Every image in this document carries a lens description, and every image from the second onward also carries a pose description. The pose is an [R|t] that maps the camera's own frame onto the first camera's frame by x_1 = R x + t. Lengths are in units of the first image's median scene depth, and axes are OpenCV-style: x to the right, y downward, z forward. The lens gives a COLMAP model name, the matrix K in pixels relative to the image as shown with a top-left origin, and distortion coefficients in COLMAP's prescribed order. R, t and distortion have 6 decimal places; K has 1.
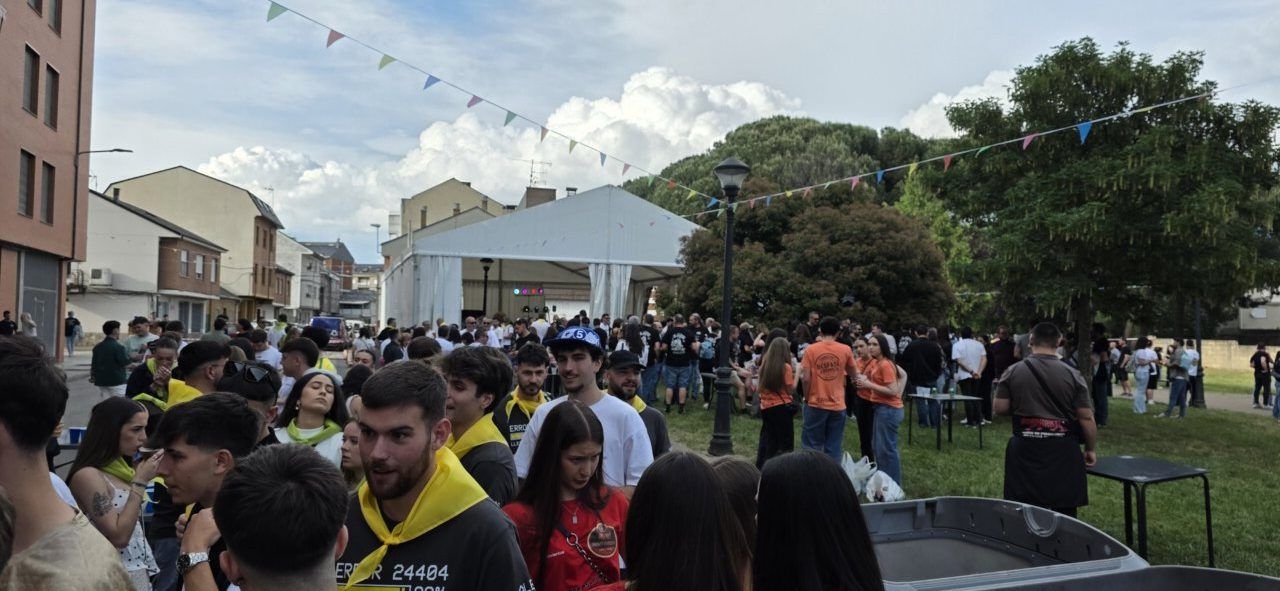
lens RADIAL K [[865.9, 0, 632.6], [0, 865.9, 307.3], [0, 0, 1]] dist [0.097226, -0.140078]
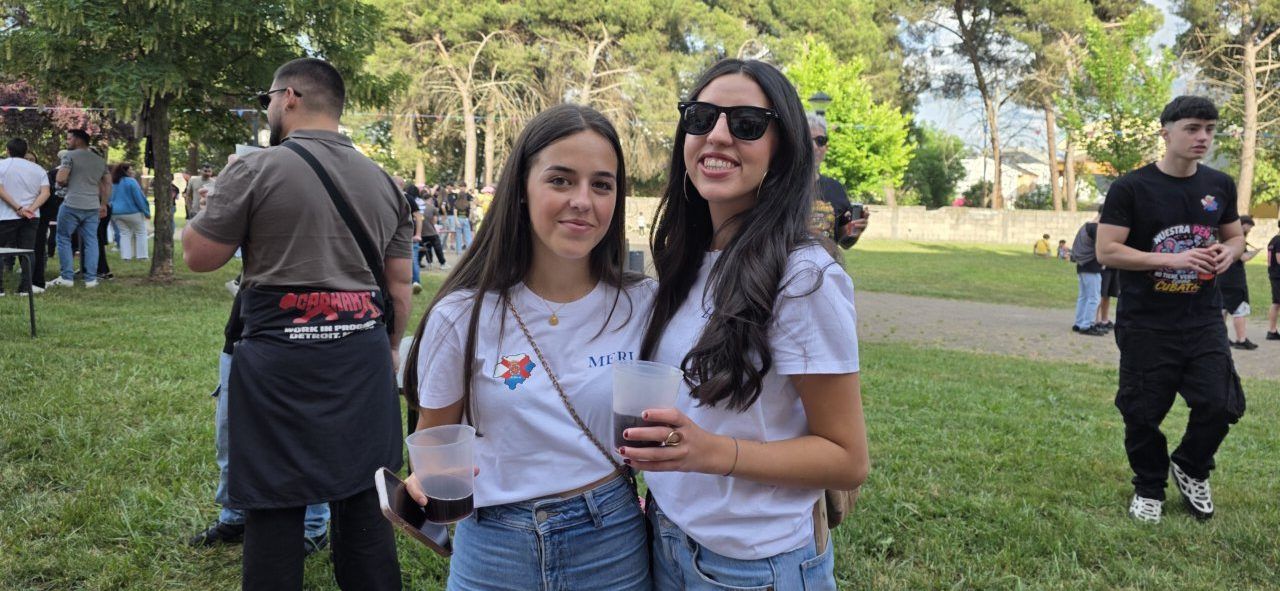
lens RADIAL K [[867.7, 0, 640.0], [0, 867.7, 295.5], [0, 0, 1]] dist [0.042569, -0.062502]
pose [[0.504066, -0.096259, 0.858284, 0.056490], [-0.044725, 0.989527, 0.137245, 0.020049], [-0.862506, -0.107568, 0.494482, 0.201459]]
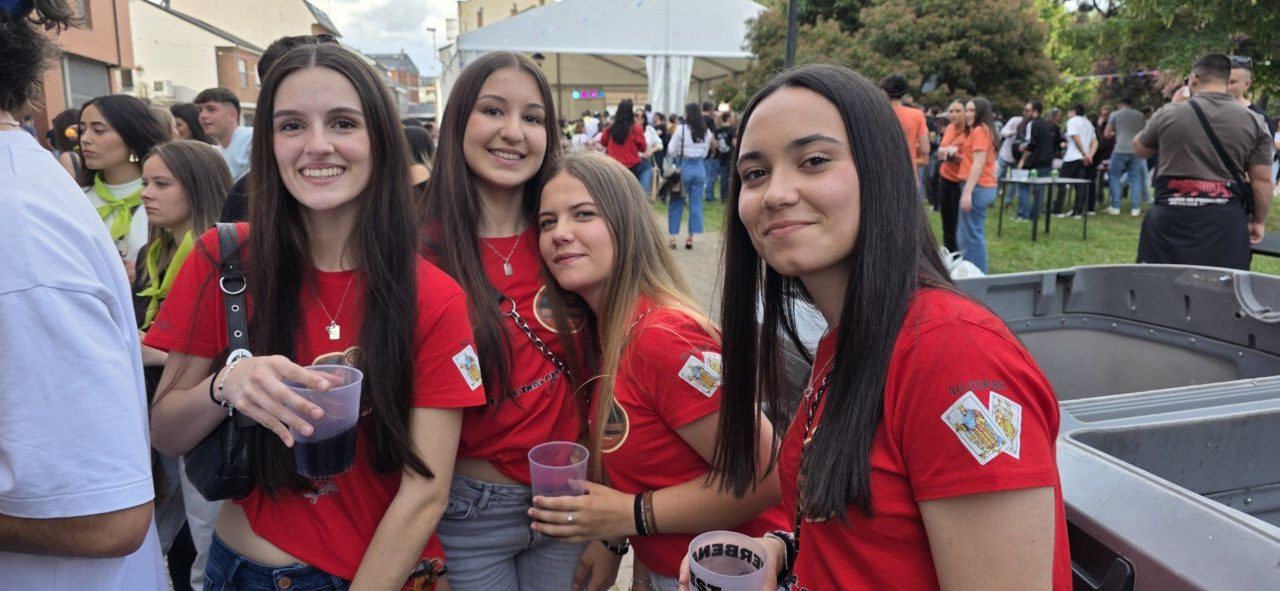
lens RADIAL K [[867.7, 0, 640.0], [0, 867.7, 295.5], [0, 0, 1]] dist [0.042569, -0.062502]
pose [[0.997146, -0.005604, -0.075283, 0.015178], [0.020547, 0.979738, 0.199227, 0.019808], [0.072641, -0.200206, 0.977057, 0.067311]]
